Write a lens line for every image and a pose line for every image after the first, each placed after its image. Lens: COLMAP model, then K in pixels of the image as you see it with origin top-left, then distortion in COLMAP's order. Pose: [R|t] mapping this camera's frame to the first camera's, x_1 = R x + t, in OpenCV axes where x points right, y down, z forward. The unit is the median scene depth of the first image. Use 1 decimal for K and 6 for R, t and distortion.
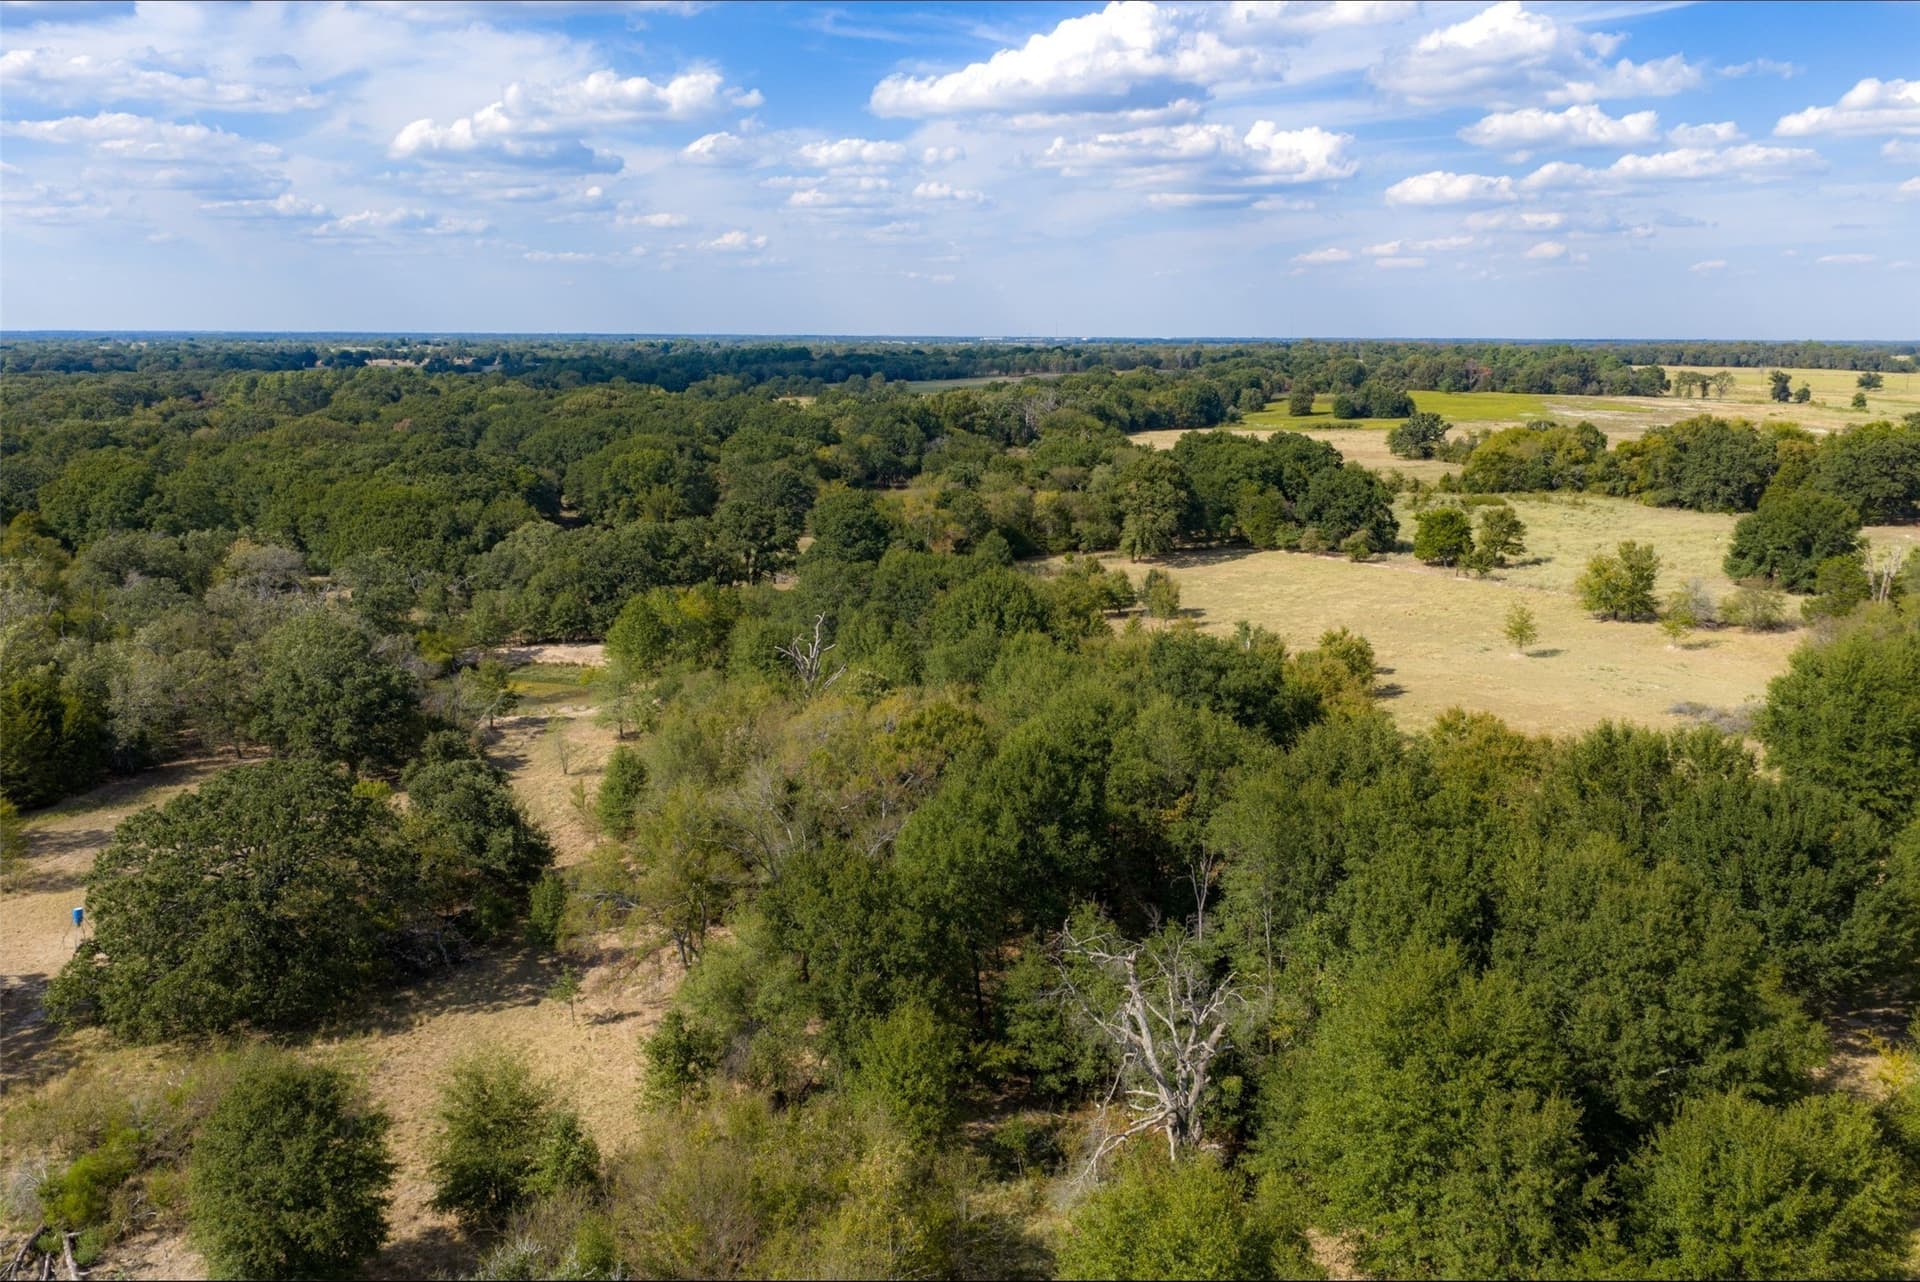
lens RADIAL K [[1596.2, 0, 960.0], [0, 1596.2, 641.0], [0, 0, 1]] dist [0.023522, -0.009694]
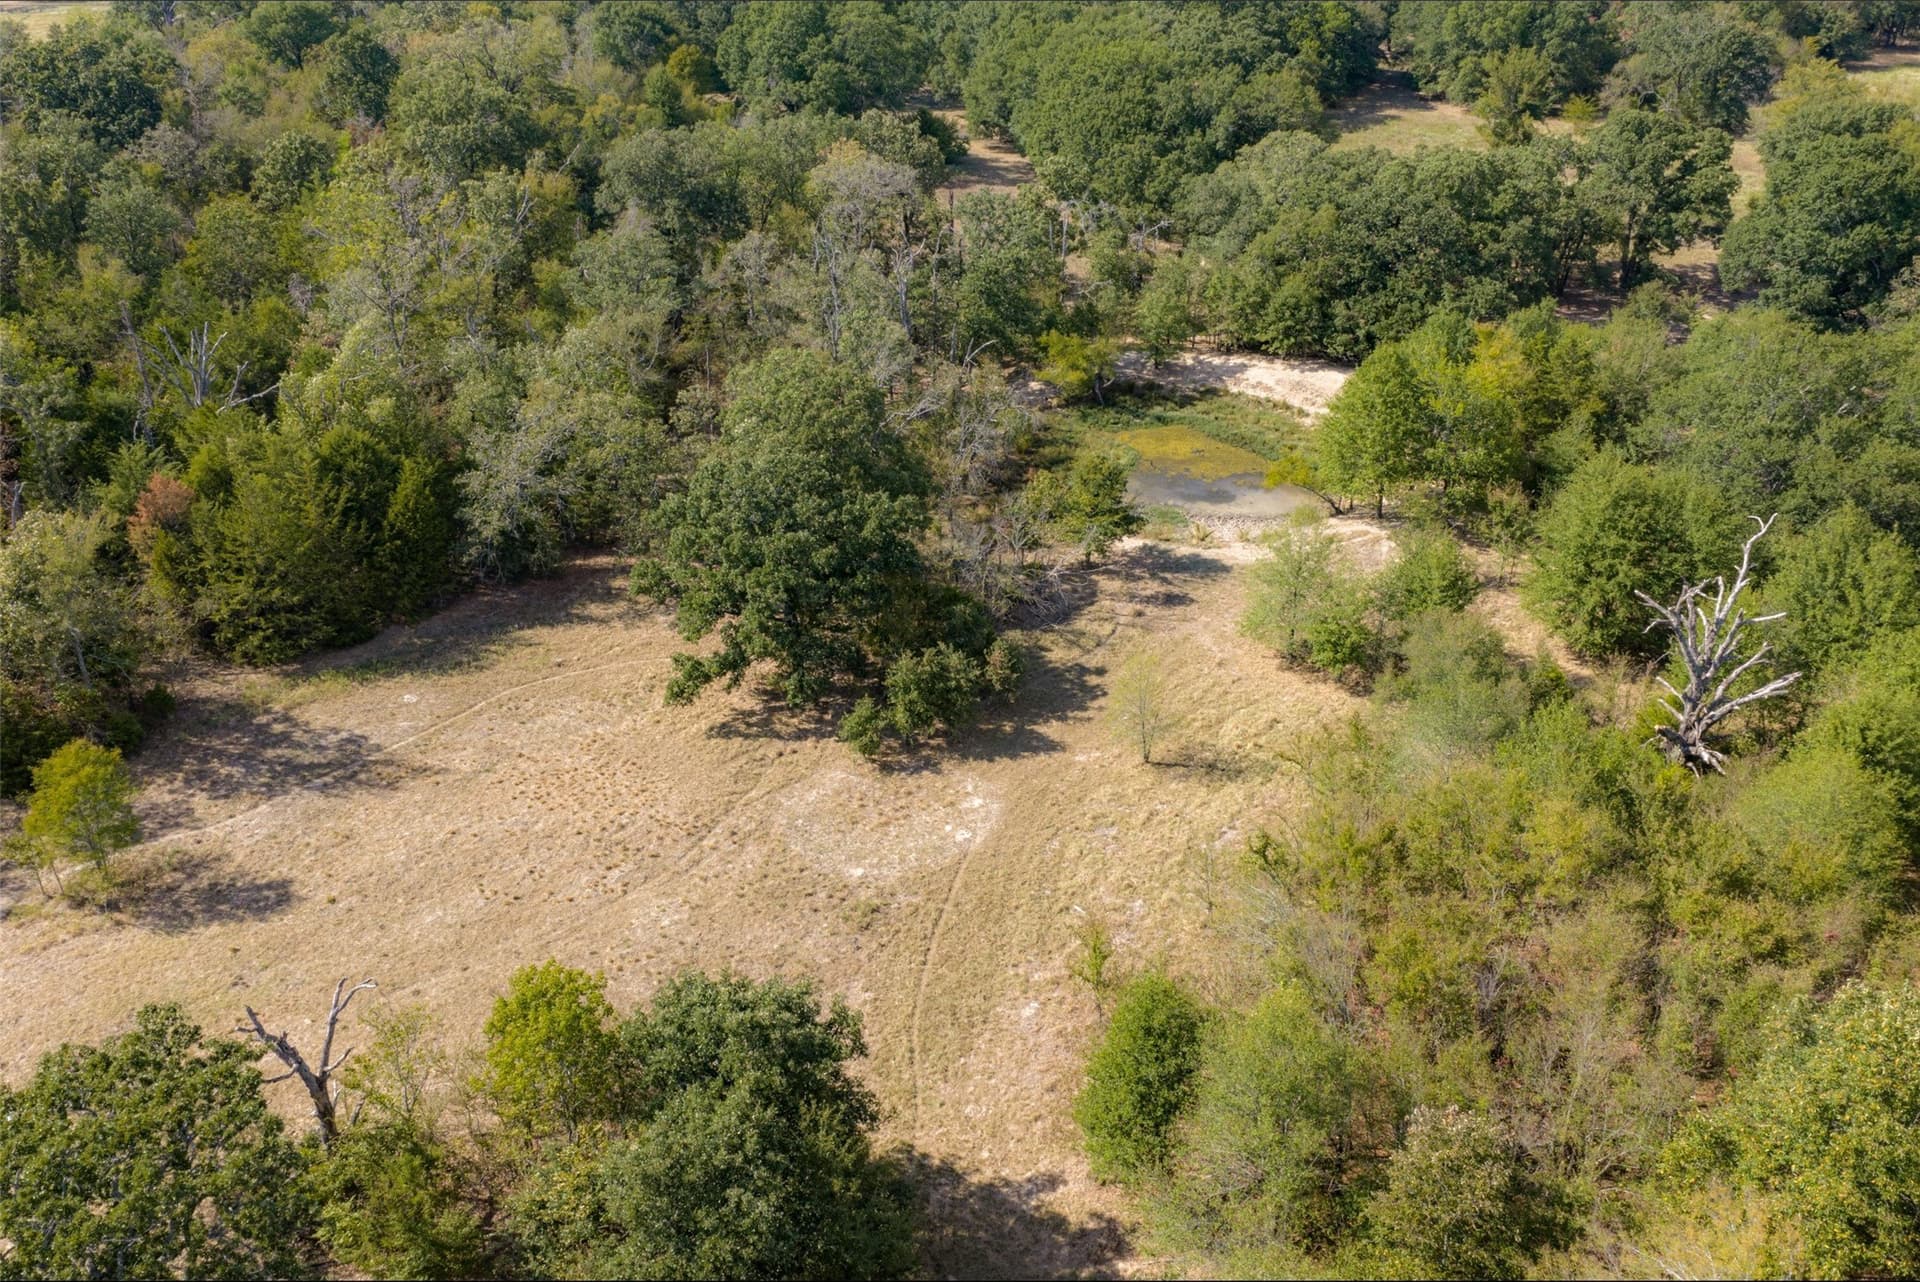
lens RADIAL K [[1596.2, 0, 960.0], [0, 1596.2, 641.0], [0, 0, 1]] dist [0.023522, -0.009694]
pose [[0.867466, 0.236204, -0.437848, -0.039420], [-0.096056, 0.943063, 0.318444, -0.052575], [0.488135, -0.234181, 0.840763, 0.259660]]
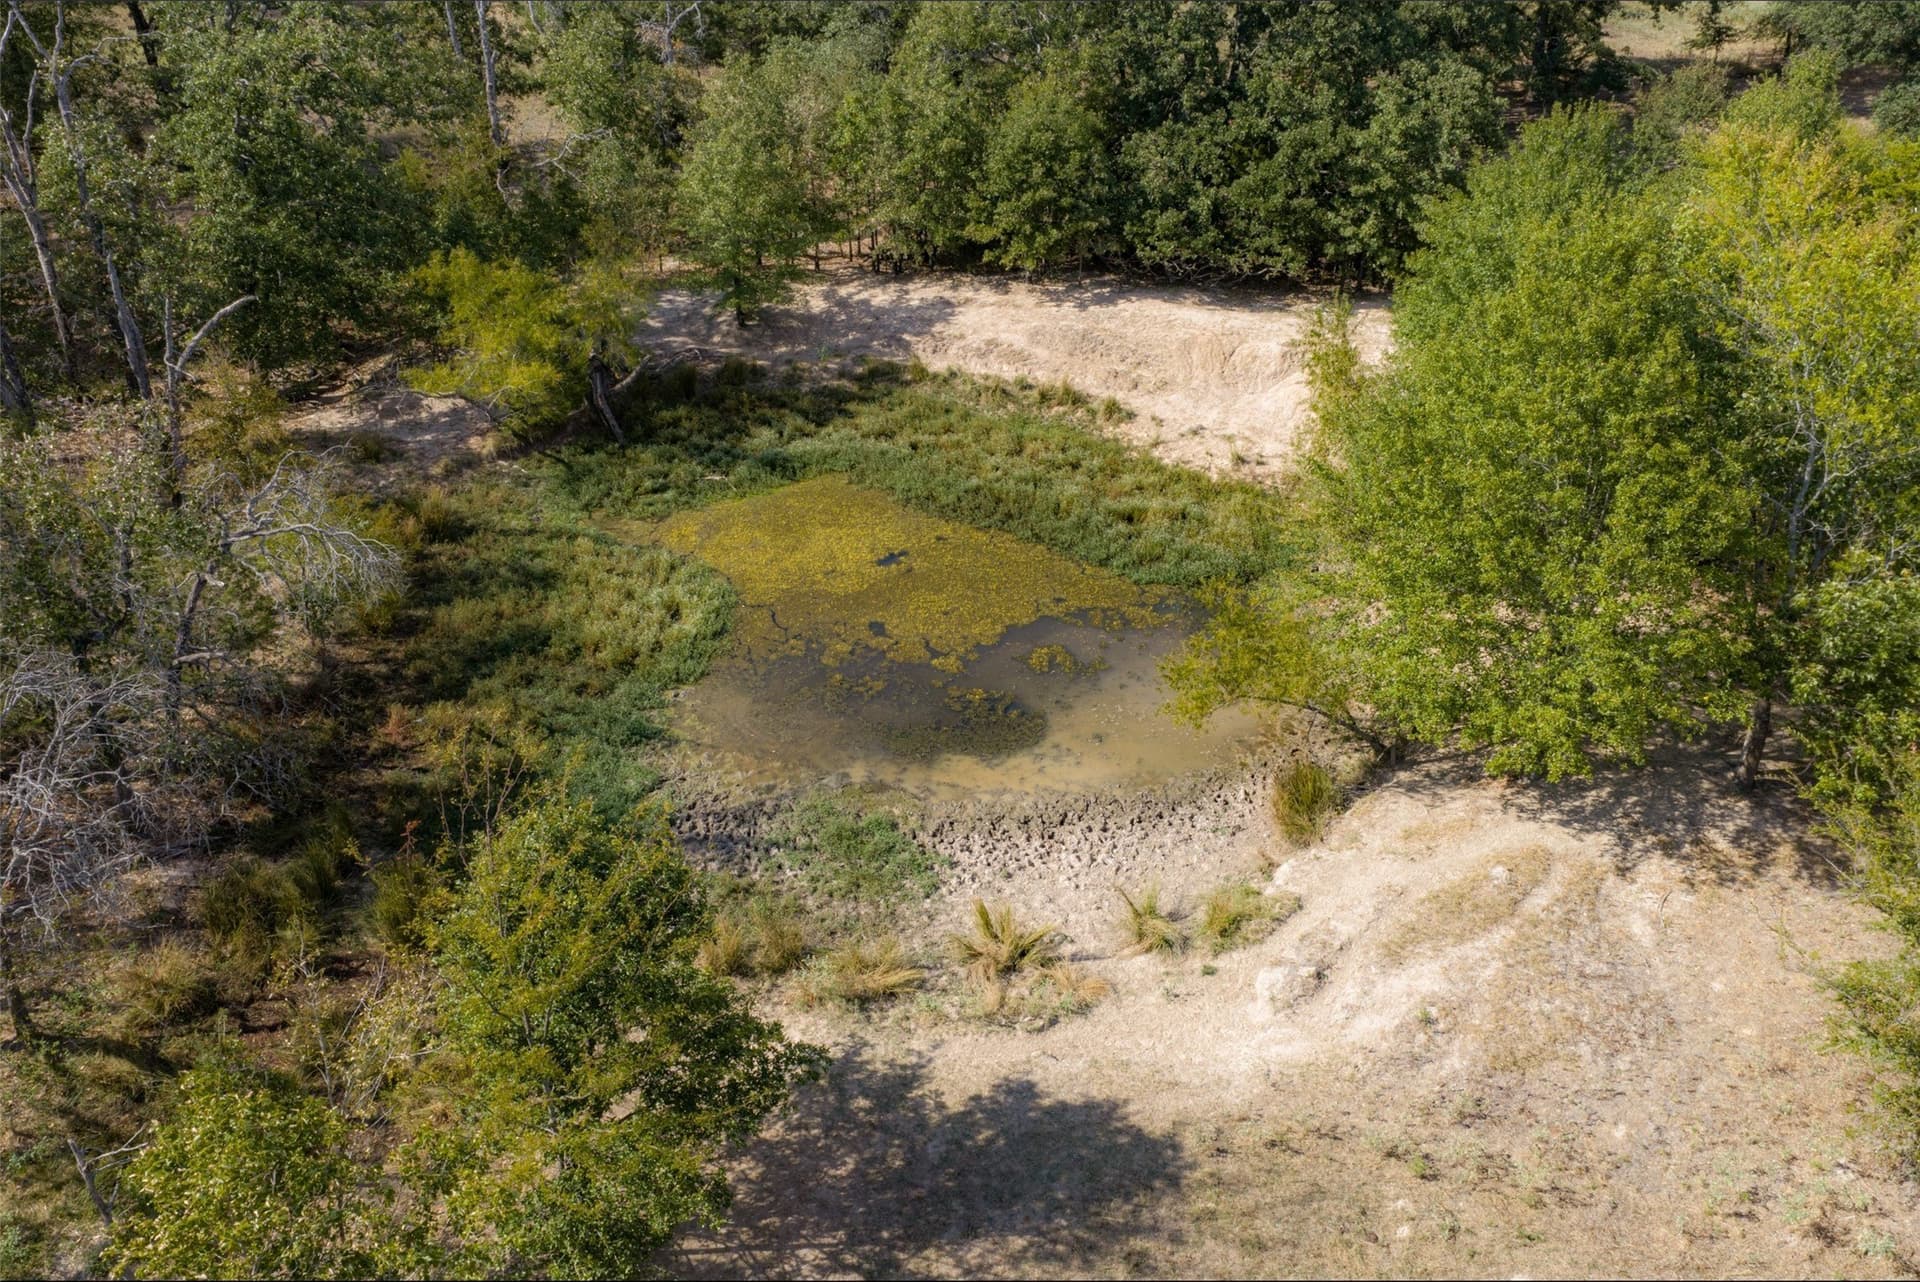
lens RADIAL K [[1596.2, 0, 960.0], [0, 1596.2, 641.0], [0, 0, 1]] dist [0.023522, -0.009694]
pose [[0.970752, 0.129061, -0.202445, -0.129006], [-0.052184, 0.936489, 0.346792, -0.022341], [0.234345, -0.326084, 0.915834, 0.480321]]
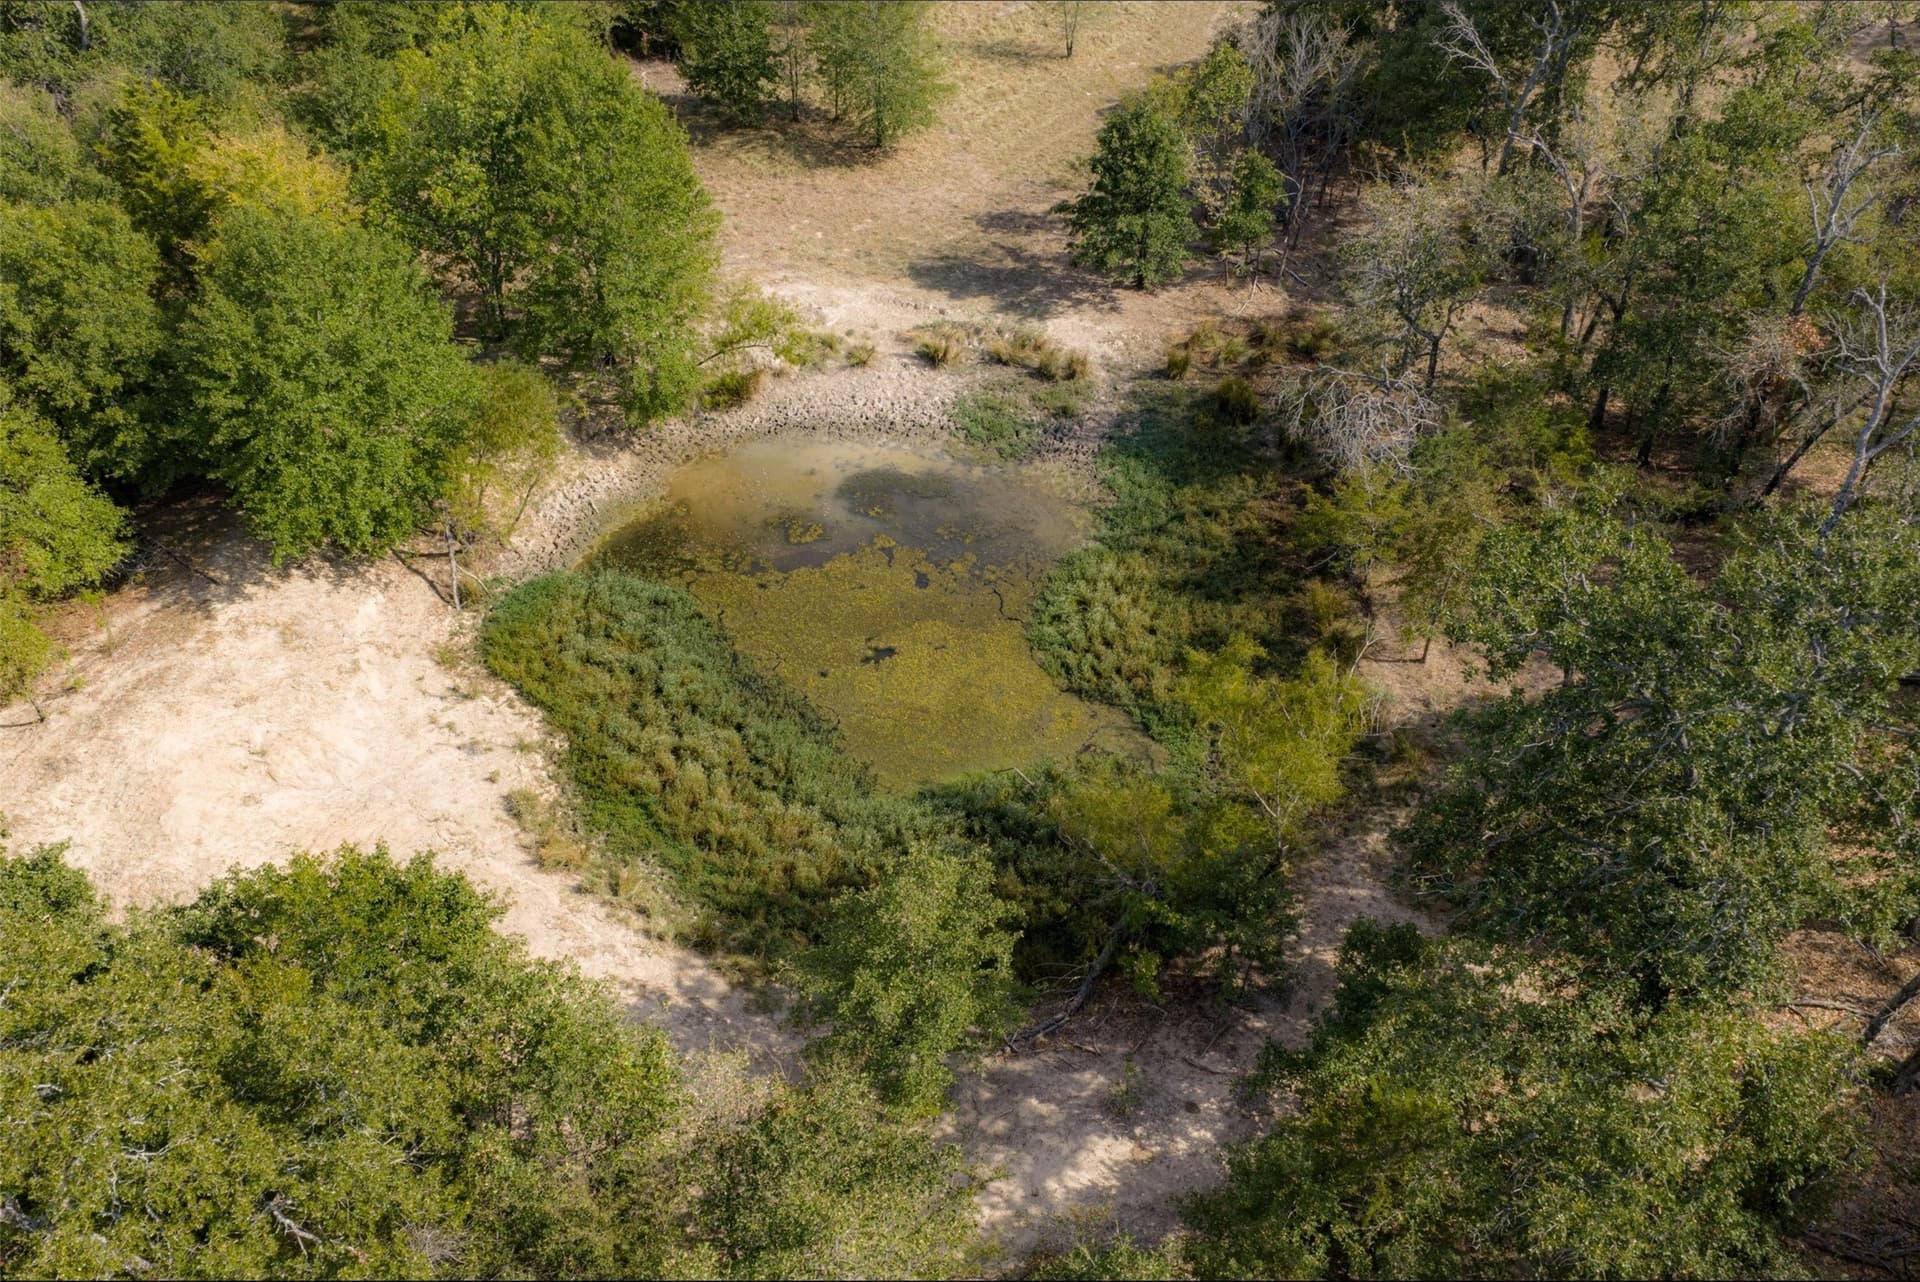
lens RADIAL K [[1596.2, 0, 960.0], [0, 1596.2, 641.0], [0, 0, 1]] dist [0.023522, -0.009694]
pose [[-0.872389, -0.313584, 0.374970, -0.221694], [0.102826, 0.632211, 0.767943, -0.091628], [-0.477874, 0.708502, -0.519289, 0.672960]]
